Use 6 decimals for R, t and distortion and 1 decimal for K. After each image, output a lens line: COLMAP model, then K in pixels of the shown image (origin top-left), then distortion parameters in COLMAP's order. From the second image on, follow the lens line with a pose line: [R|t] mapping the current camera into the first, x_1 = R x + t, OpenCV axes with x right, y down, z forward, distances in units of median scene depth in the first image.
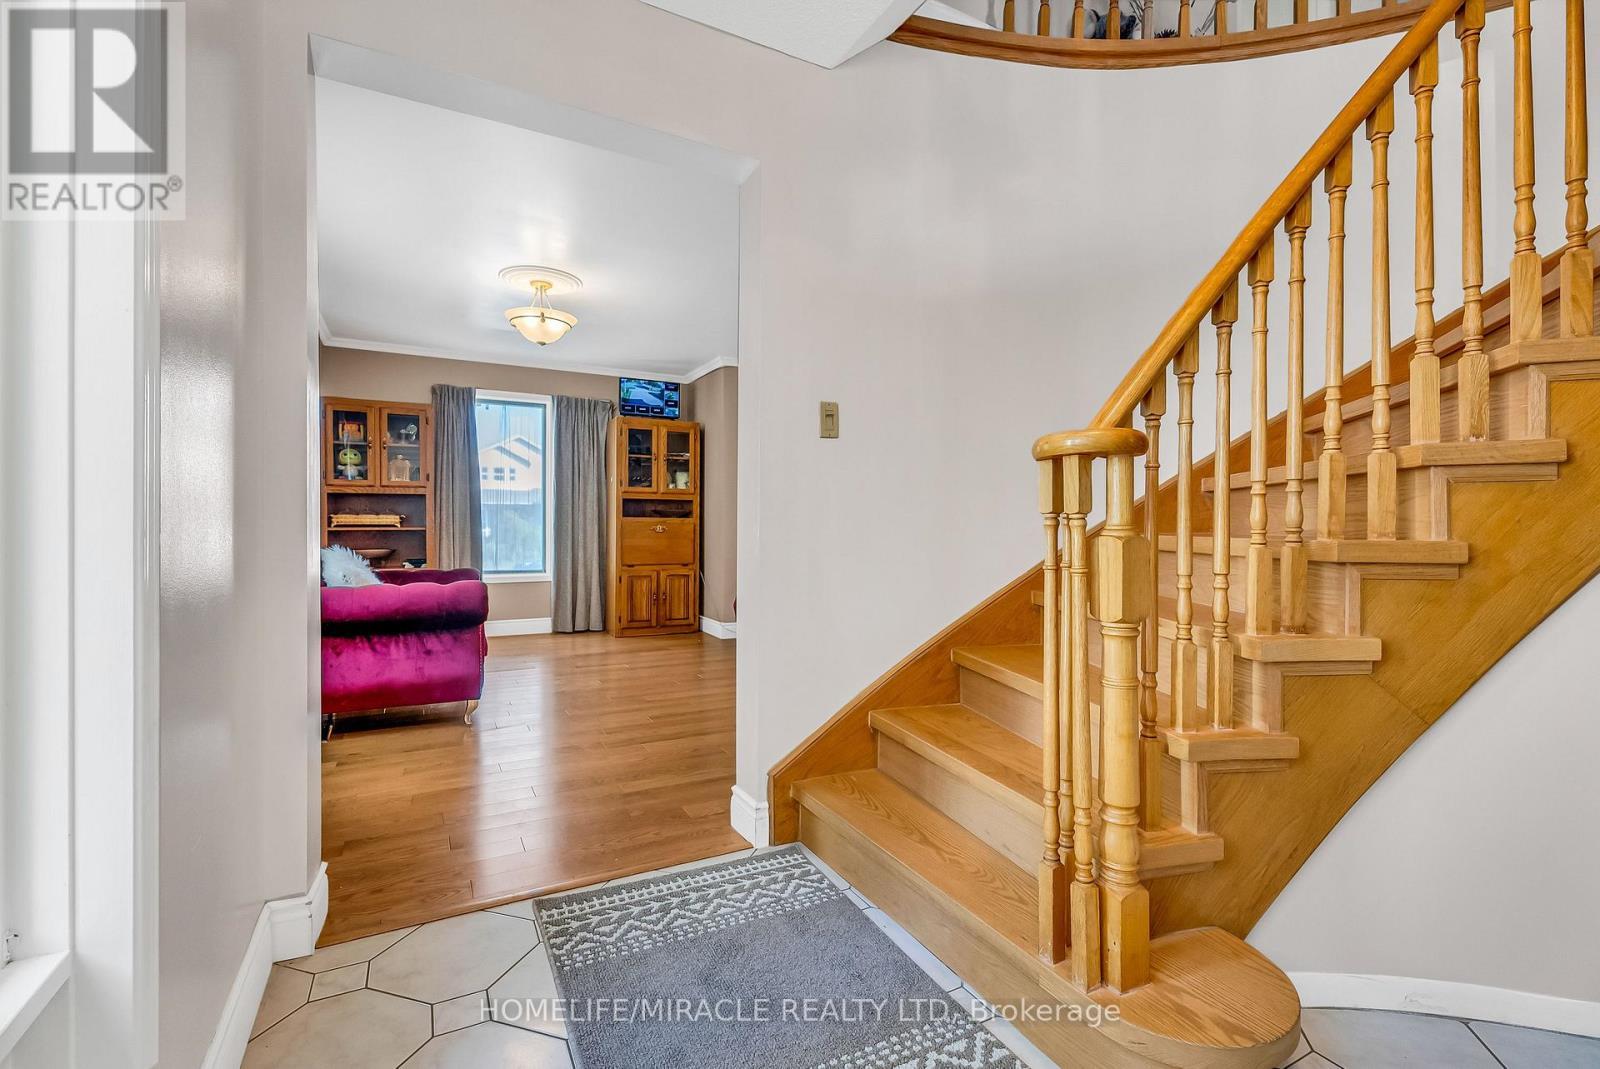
lens RADIAL K [[727.5, 0, 792.1], [0, 727.5, 529.8], [0, 0, 1]] dist [0.001265, 0.001096]
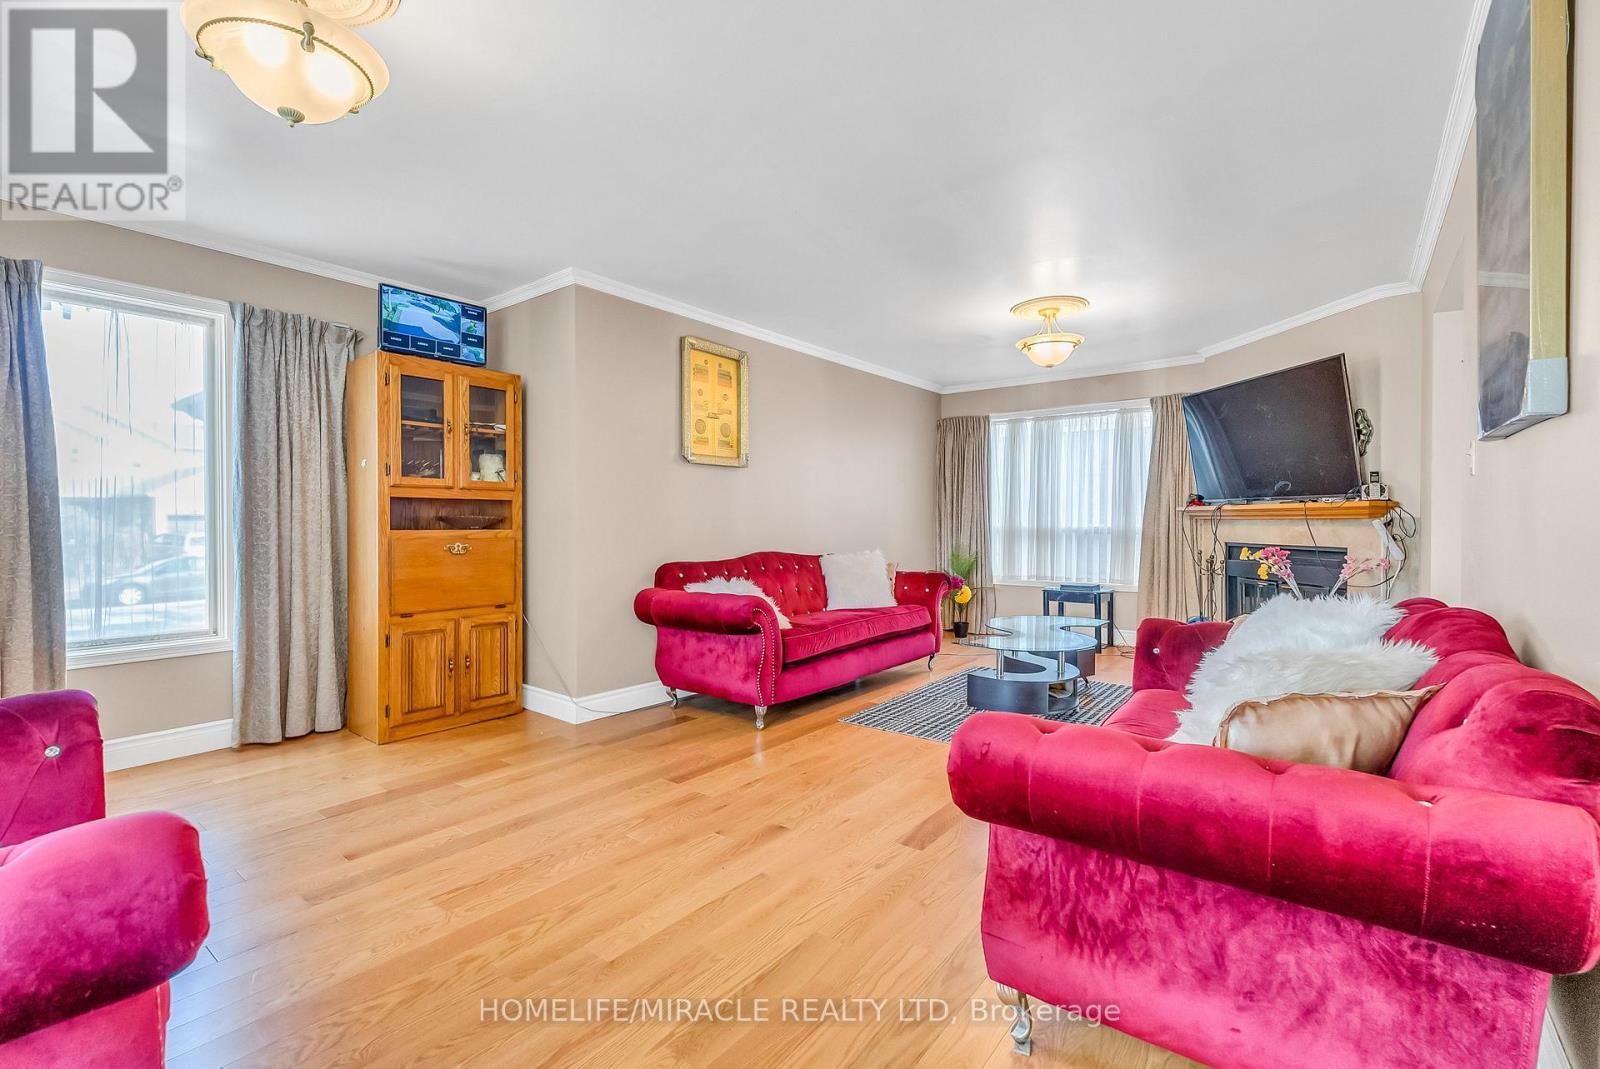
lens RADIAL K [[727.5, 0, 799.1], [0, 727.5, 529.5], [0, 0, 1]] dist [0.001265, 0.001096]
pose [[0.913897, -0.008065, 0.405866, -0.167100], [0.005041, 0.999951, 0.008519, -0.020460], [-0.405915, -0.005740, 0.913893, 0.342018]]
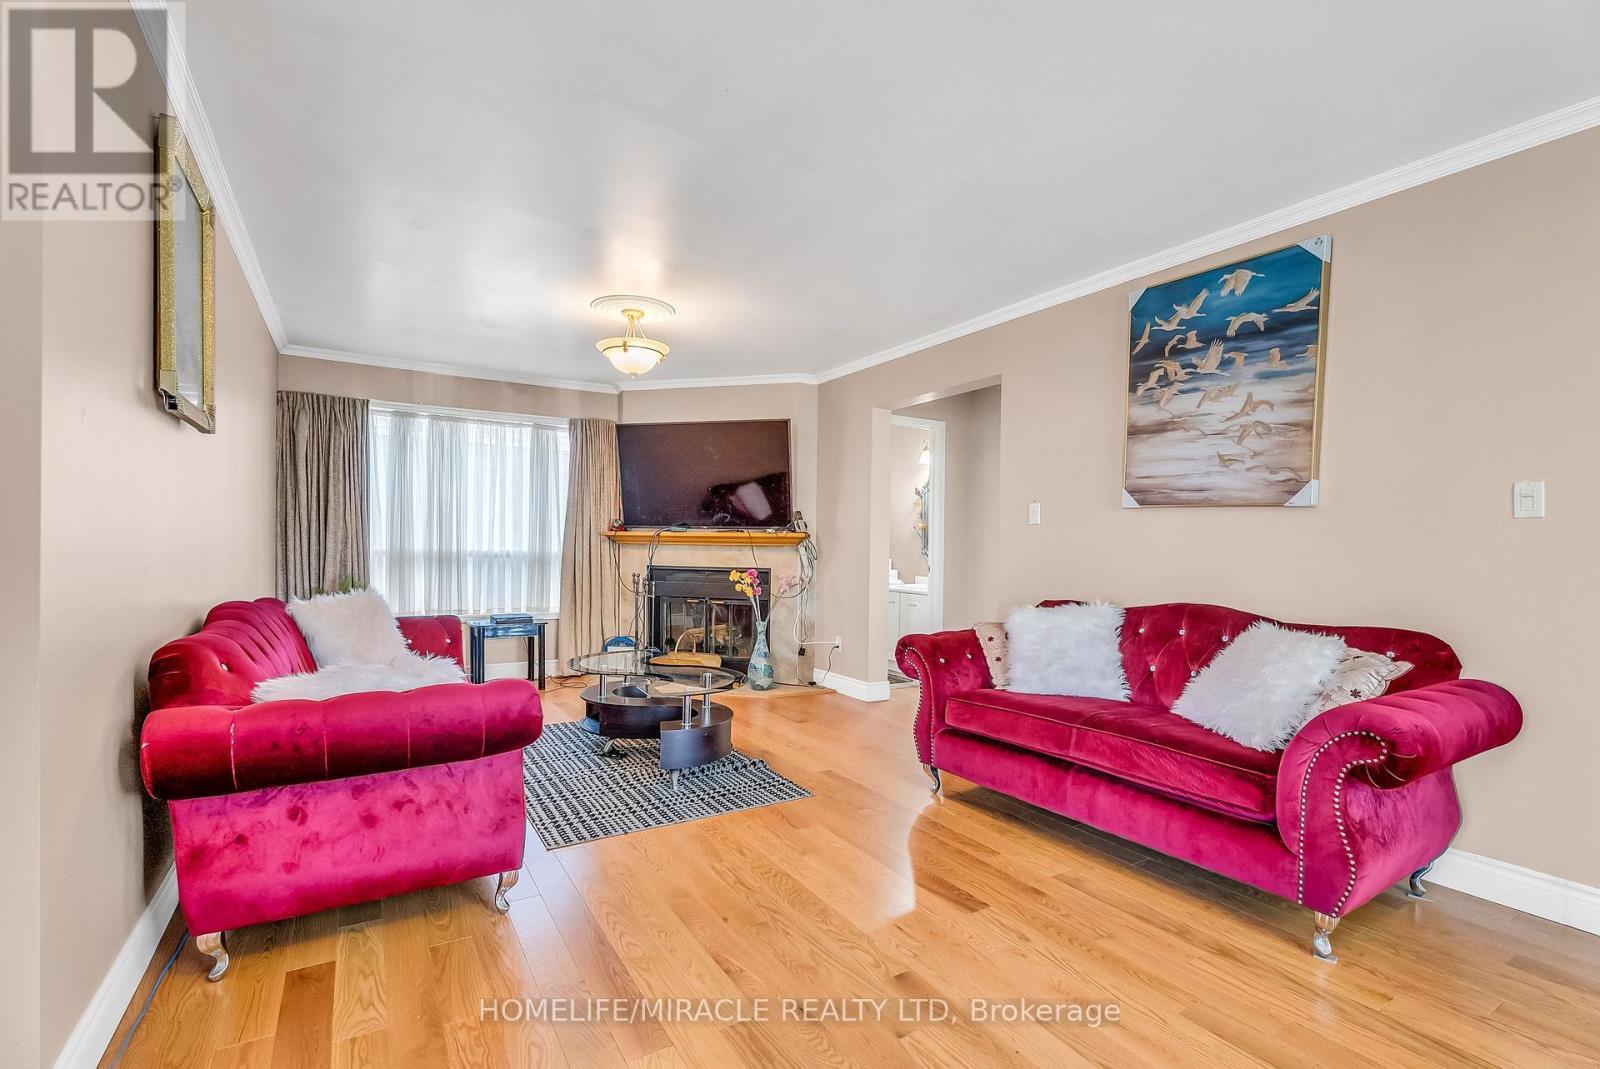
lens RADIAL K [[727.5, 0, 802.1], [0, 727.5, 547.4], [0, 0, 1]] dist [0.001265, 0.001096]
pose [[-0.062991, -0.006794, 0.997991, -0.365173], [-0.008743, 0.999942, 0.006256, -0.028451], [-0.997976, -0.008332, -0.063047, 0.975843]]
